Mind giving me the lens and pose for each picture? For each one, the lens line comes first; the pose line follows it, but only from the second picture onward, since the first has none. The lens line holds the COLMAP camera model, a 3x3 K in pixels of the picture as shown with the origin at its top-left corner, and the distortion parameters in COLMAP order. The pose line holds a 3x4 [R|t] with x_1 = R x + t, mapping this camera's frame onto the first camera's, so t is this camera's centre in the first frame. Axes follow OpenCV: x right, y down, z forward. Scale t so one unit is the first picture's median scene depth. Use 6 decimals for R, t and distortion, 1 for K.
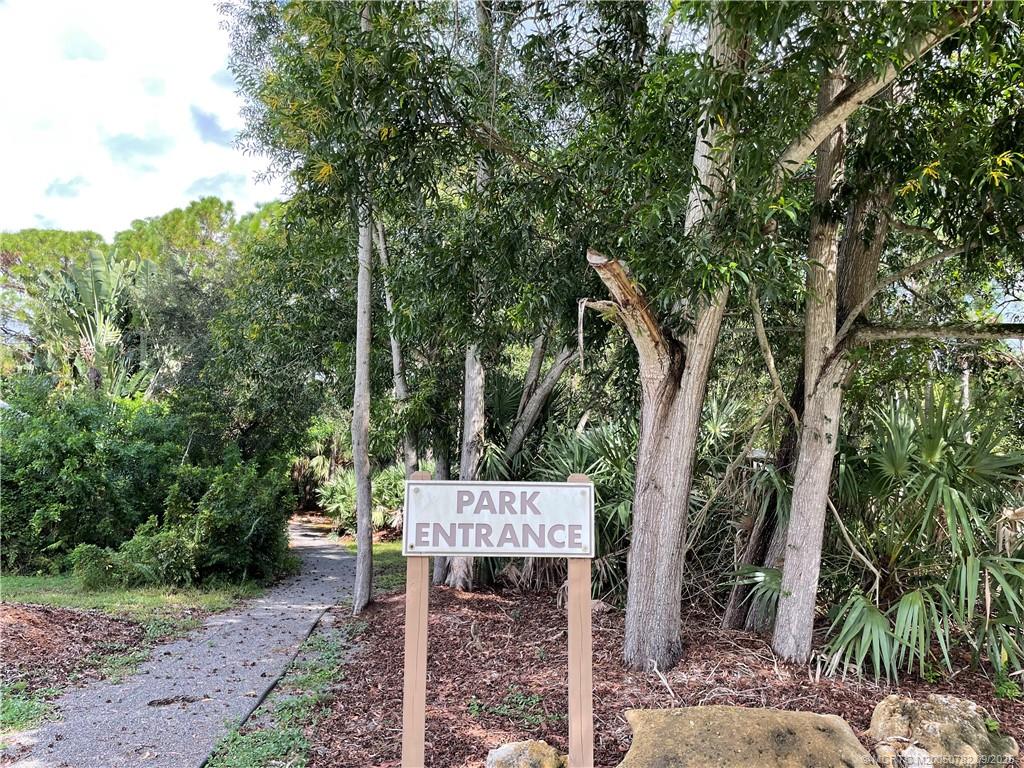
lens RADIAL K [[832.7, 0, 512.0], [0, 832.7, 384.0], [0, 0, 1]] dist [0.057112, -0.002090]
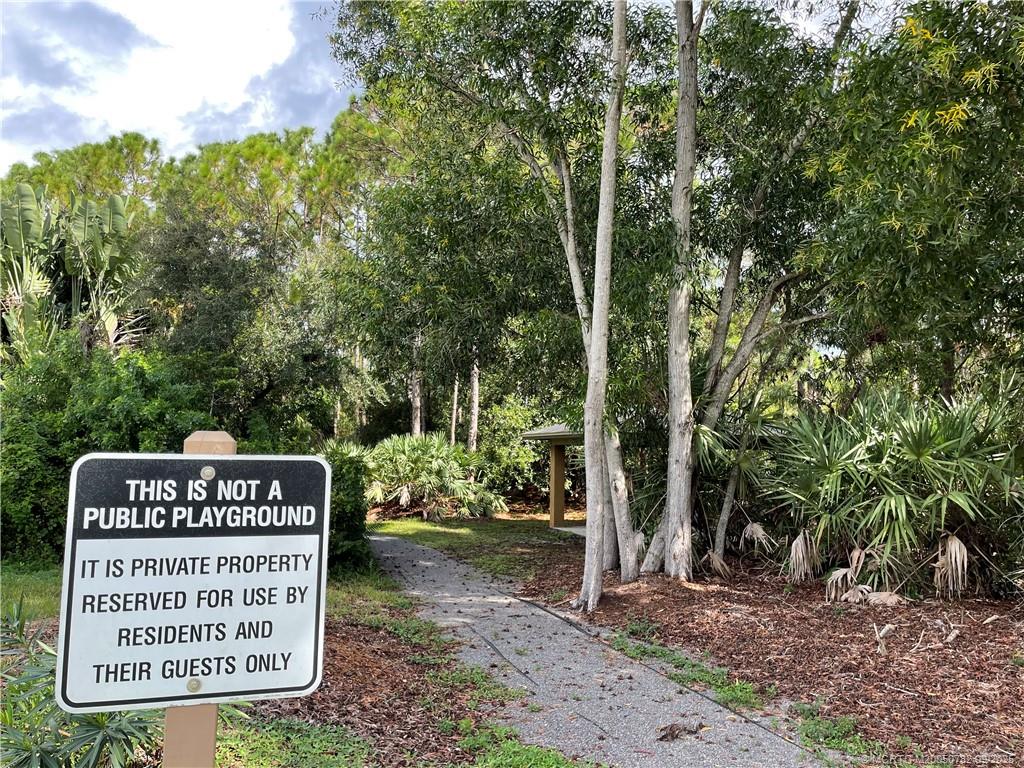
lens RADIAL K [[832.7, 0, 512.0], [0, 832.7, 384.0], [0, 0, 1]] dist [0.057112, -0.002090]
pose [[0.981475, 0.023742, 0.190114, -0.163102], [-0.030740, 0.998951, 0.033946, -0.000002], [-0.189109, -0.039161, 0.981175, 0.046538]]
